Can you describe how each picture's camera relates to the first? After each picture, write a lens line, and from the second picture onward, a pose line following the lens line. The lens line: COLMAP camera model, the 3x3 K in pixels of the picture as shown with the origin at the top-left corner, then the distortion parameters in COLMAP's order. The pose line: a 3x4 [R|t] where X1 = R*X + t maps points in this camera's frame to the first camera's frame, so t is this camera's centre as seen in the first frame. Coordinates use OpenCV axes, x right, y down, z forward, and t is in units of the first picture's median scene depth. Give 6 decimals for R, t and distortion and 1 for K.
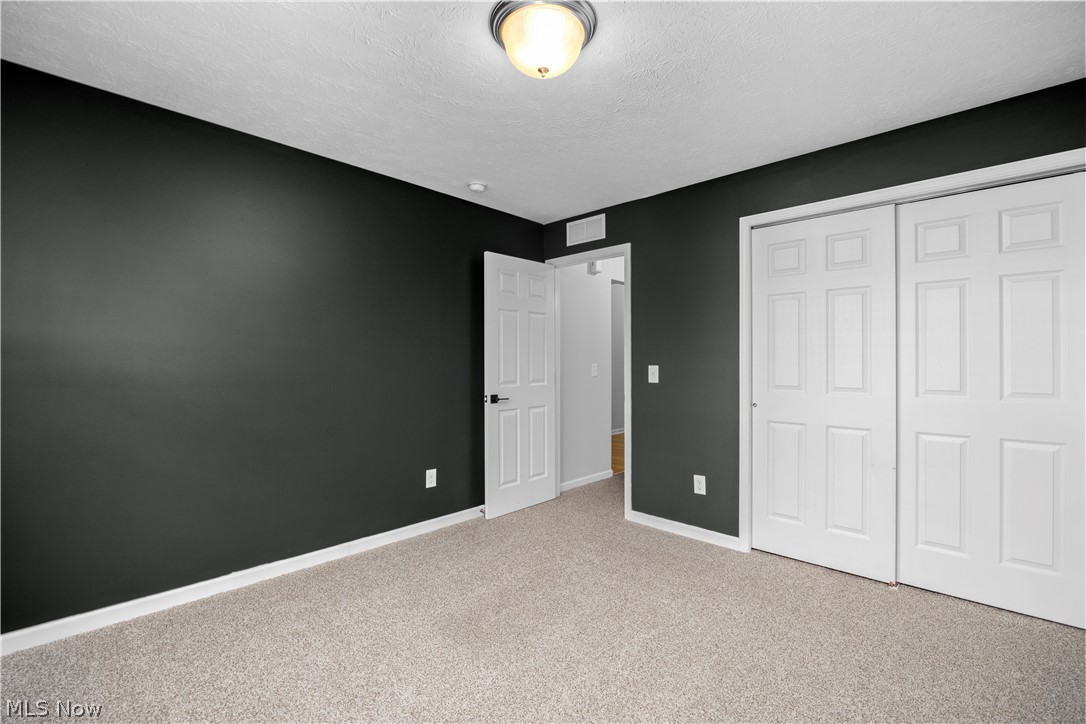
lens RADIAL K [[478.2, 0, 546.7], [0, 478.2, 362.0], [0, 0, 1]] dist [-0.003699, -0.000525]
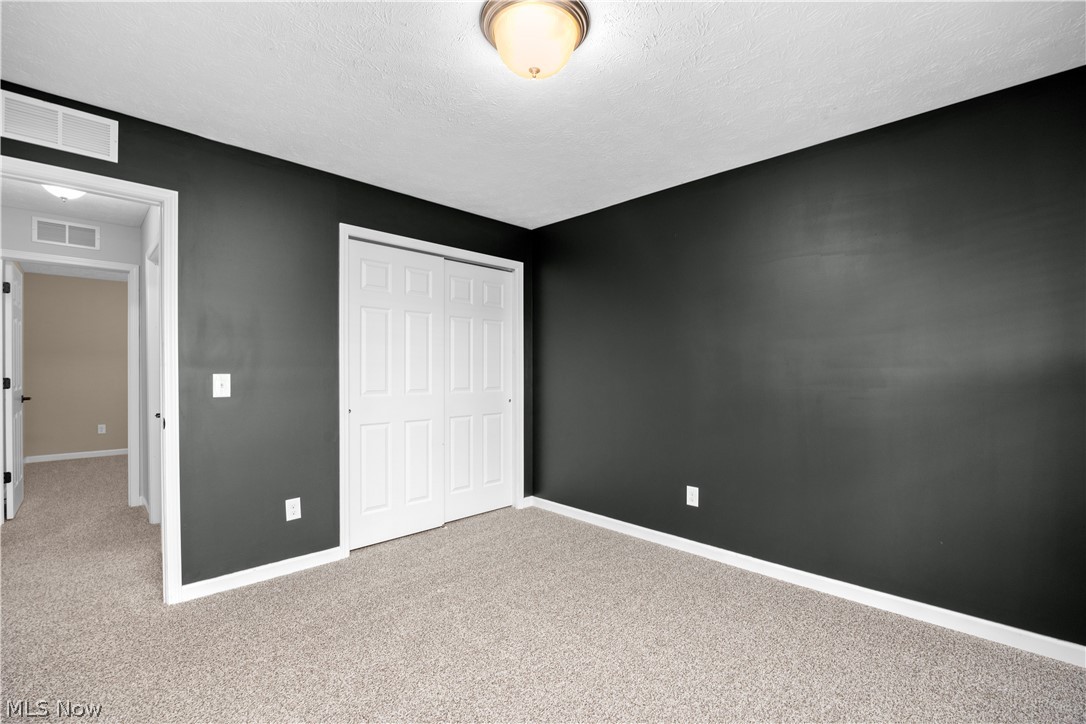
lens RADIAL K [[478.2, 0, 546.7], [0, 478.2, 362.0], [0, 0, 1]] dist [-0.003699, -0.000525]
pose [[0.024421, 0.019443, 0.999513, -0.575004], [0.001424, 0.999809, -0.019484, 0.006884], [-0.999701, 0.001899, 0.024389, 0.546408]]
